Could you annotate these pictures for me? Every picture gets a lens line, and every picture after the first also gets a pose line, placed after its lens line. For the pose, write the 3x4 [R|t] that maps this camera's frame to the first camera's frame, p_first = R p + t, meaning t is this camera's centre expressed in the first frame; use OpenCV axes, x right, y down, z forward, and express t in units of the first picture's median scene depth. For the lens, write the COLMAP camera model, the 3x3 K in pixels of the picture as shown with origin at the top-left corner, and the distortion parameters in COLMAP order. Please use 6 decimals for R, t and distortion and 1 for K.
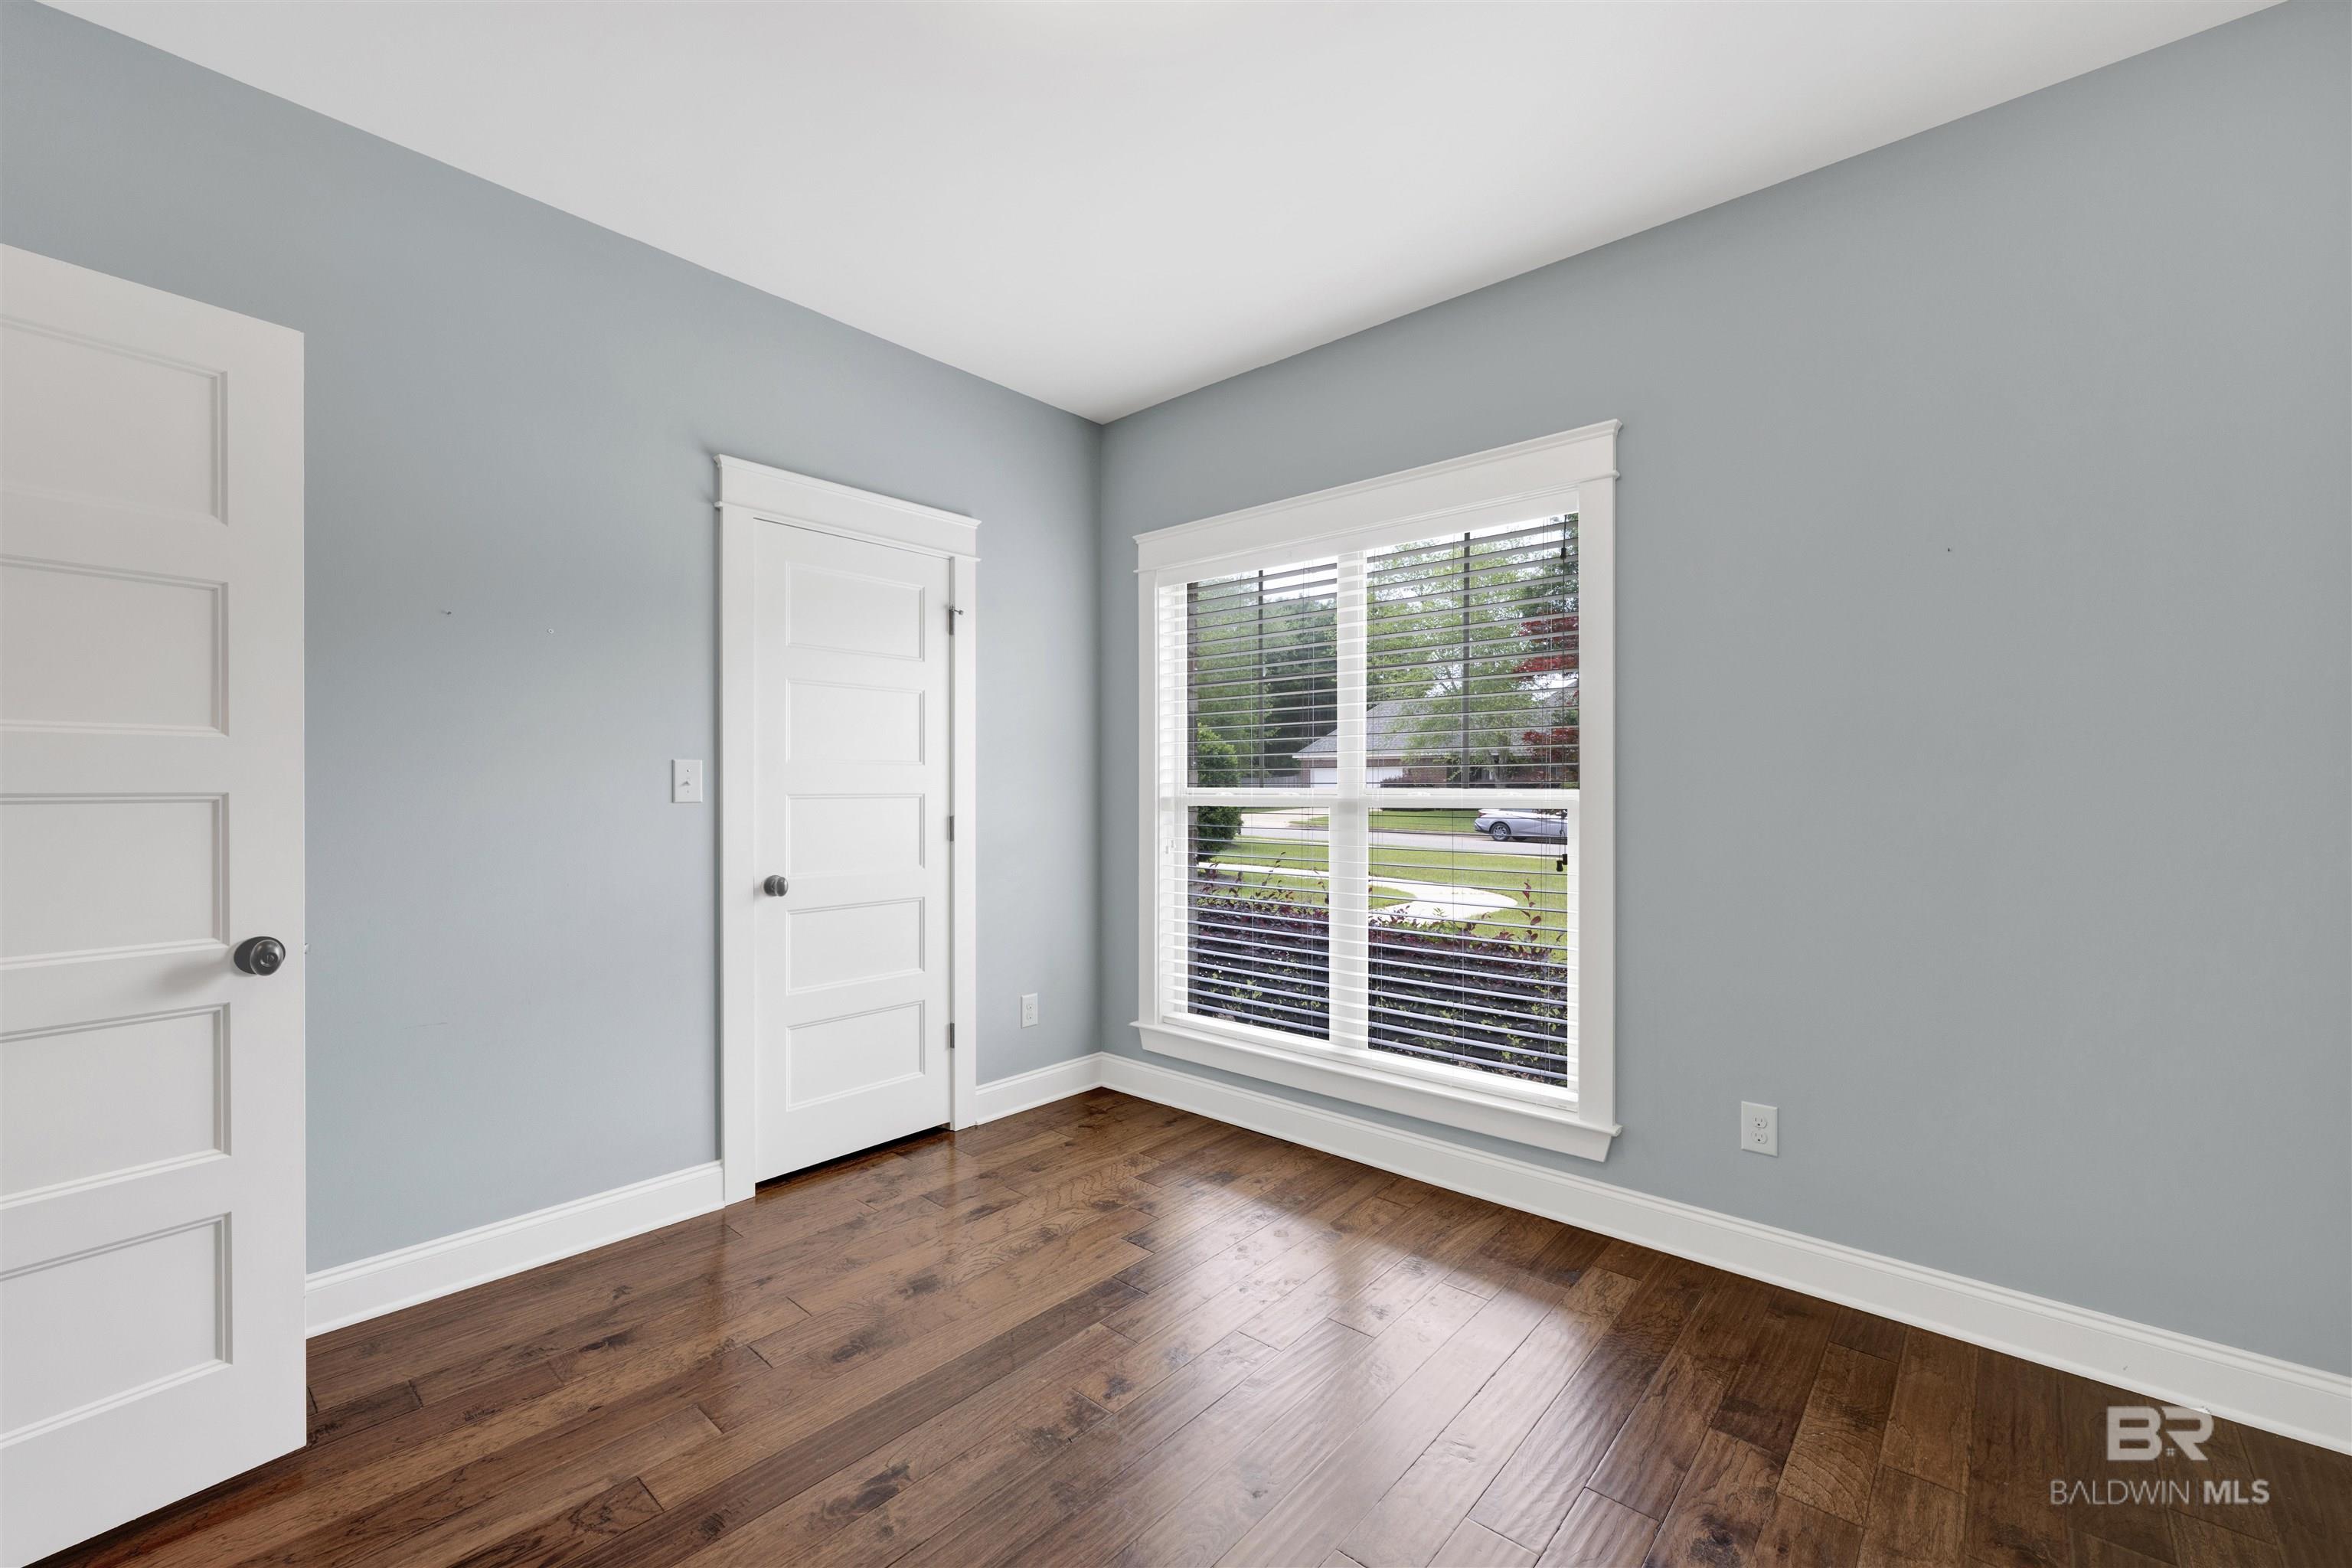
lens RADIAL K [[968.9, 0, 1153.3], [0, 968.9, 775.4], [0, 0, 1]] dist [-0.002885, 0.001506]
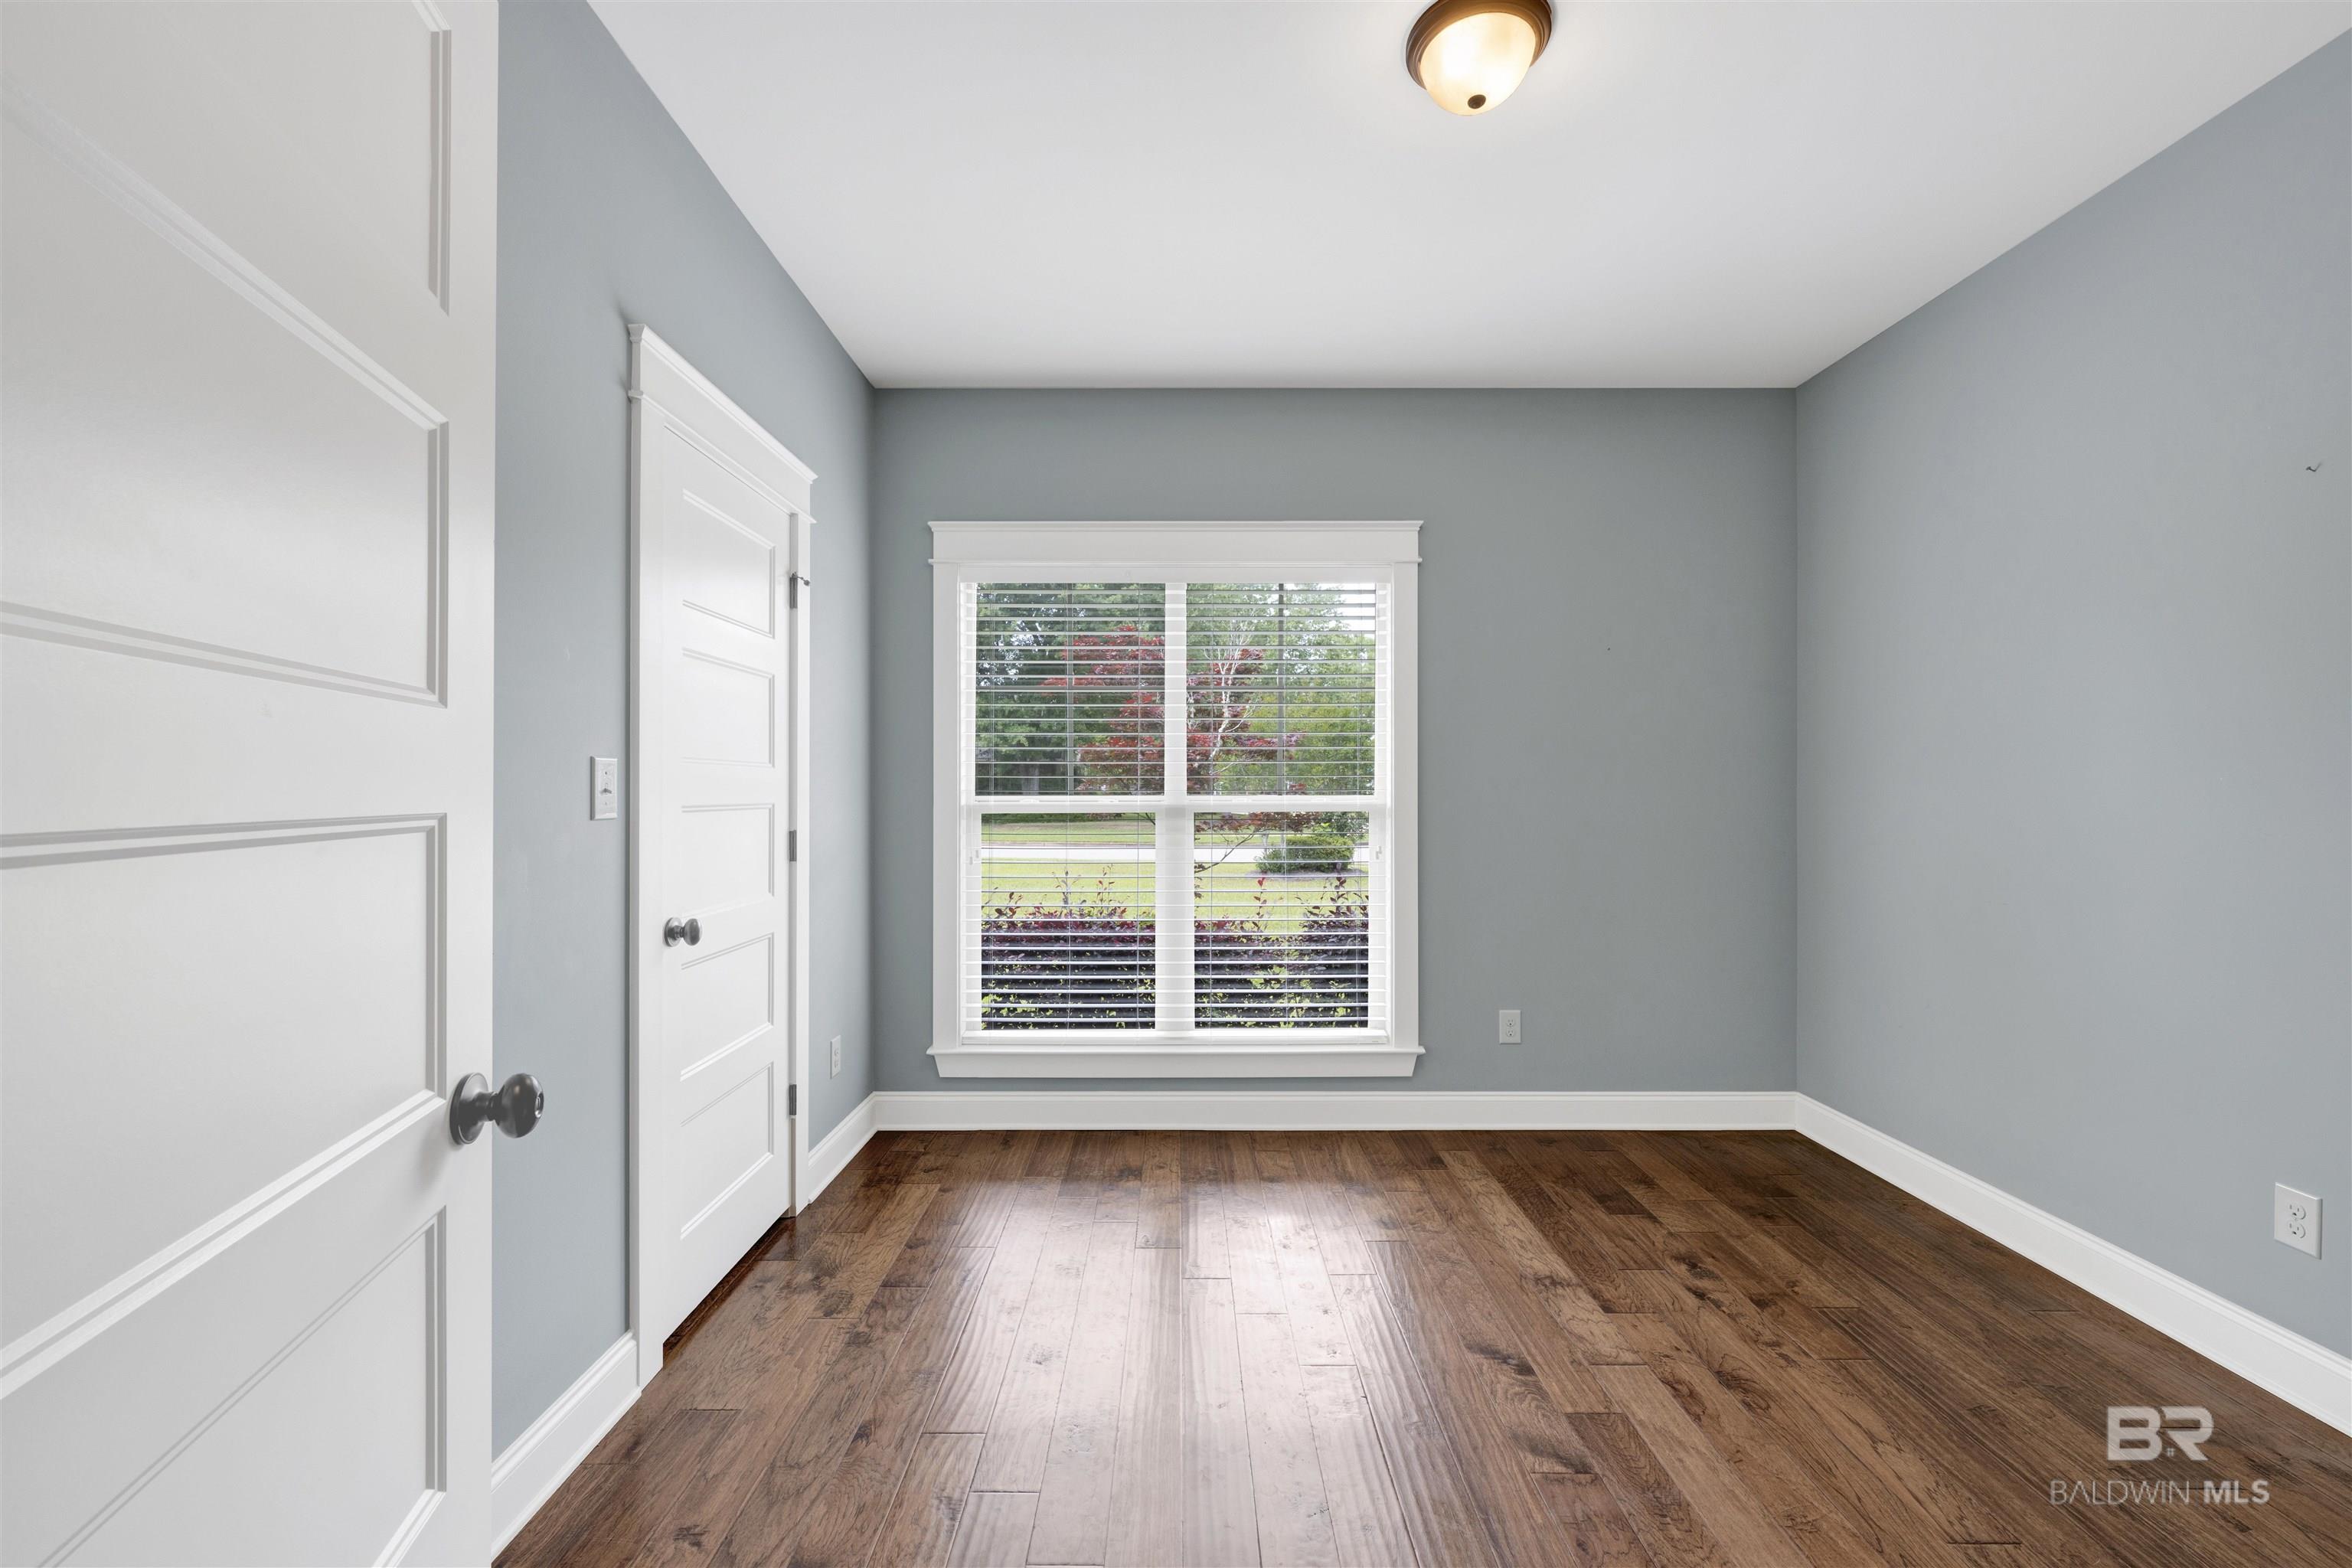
lens RADIAL K [[968.9, 0, 1181.5], [0, 968.9, 771.5], [0, 0, 1]] dist [-0.002885, 0.001506]
pose [[0.739134, 0.013269, 0.673427, -0.605912], [-0.007686, 0.999907, -0.011266, -0.000987], [-0.673514, 0.003151, 0.739168, 0.206533]]
